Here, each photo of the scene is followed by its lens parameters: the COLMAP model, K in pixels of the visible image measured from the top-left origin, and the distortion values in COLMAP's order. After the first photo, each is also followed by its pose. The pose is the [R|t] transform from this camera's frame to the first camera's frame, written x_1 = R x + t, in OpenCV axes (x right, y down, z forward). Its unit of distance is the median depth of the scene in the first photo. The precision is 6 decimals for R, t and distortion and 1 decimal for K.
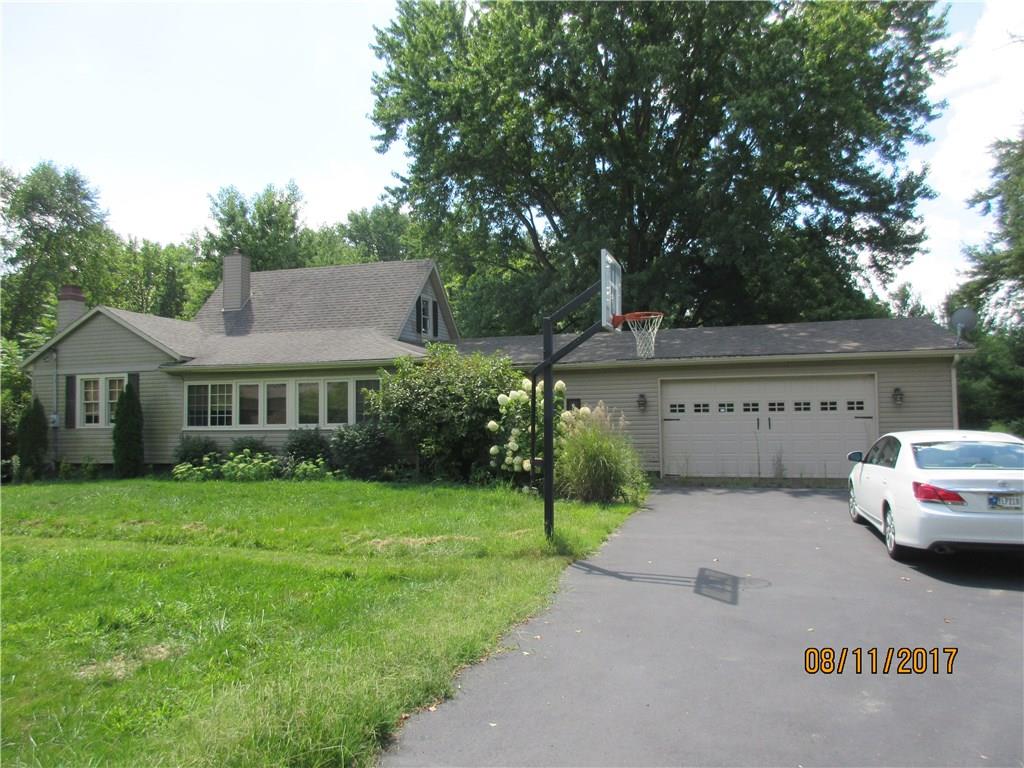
lens RADIAL K [[801.7, 0, 511.6], [0, 801.7, 385.9], [0, 0, 1]] dist [0.034833, 0.001188]
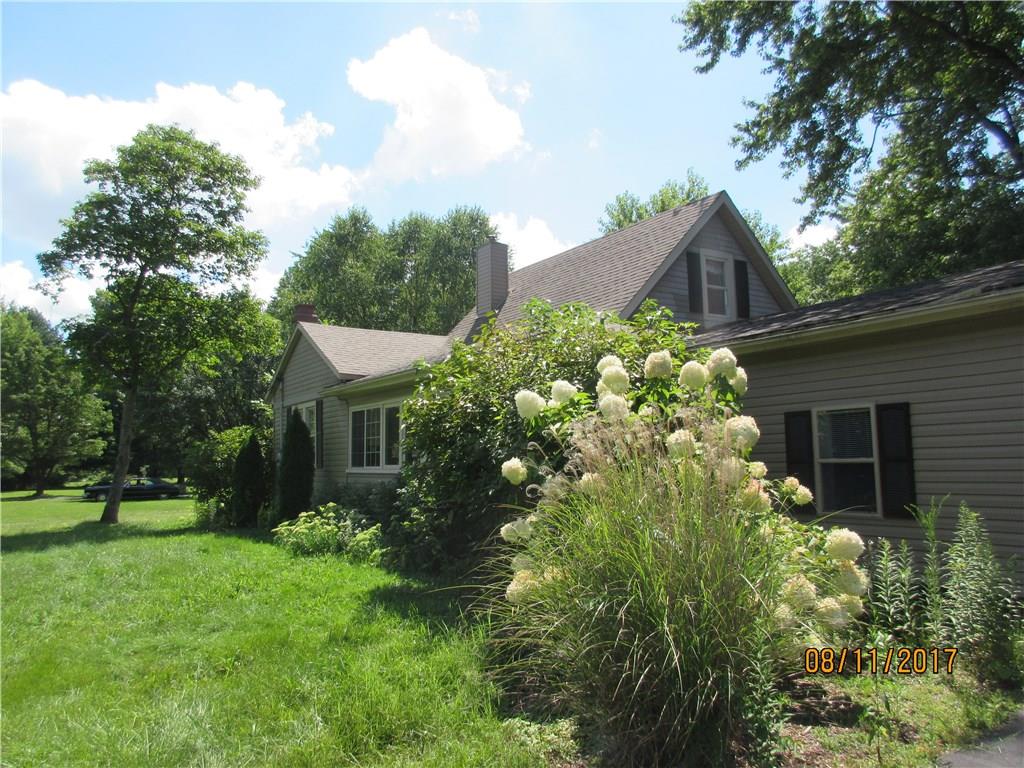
lens RADIAL K [[801.7, 0, 511.6], [0, 801.7, 385.9], [0, 0, 1]] dist [0.034833, 0.001188]
pose [[0.783726, -0.068667, -0.617299, 0.106161], [0.044538, 0.997524, -0.054417, 0.012914], [0.619507, 0.015155, 0.784845, 0.297790]]
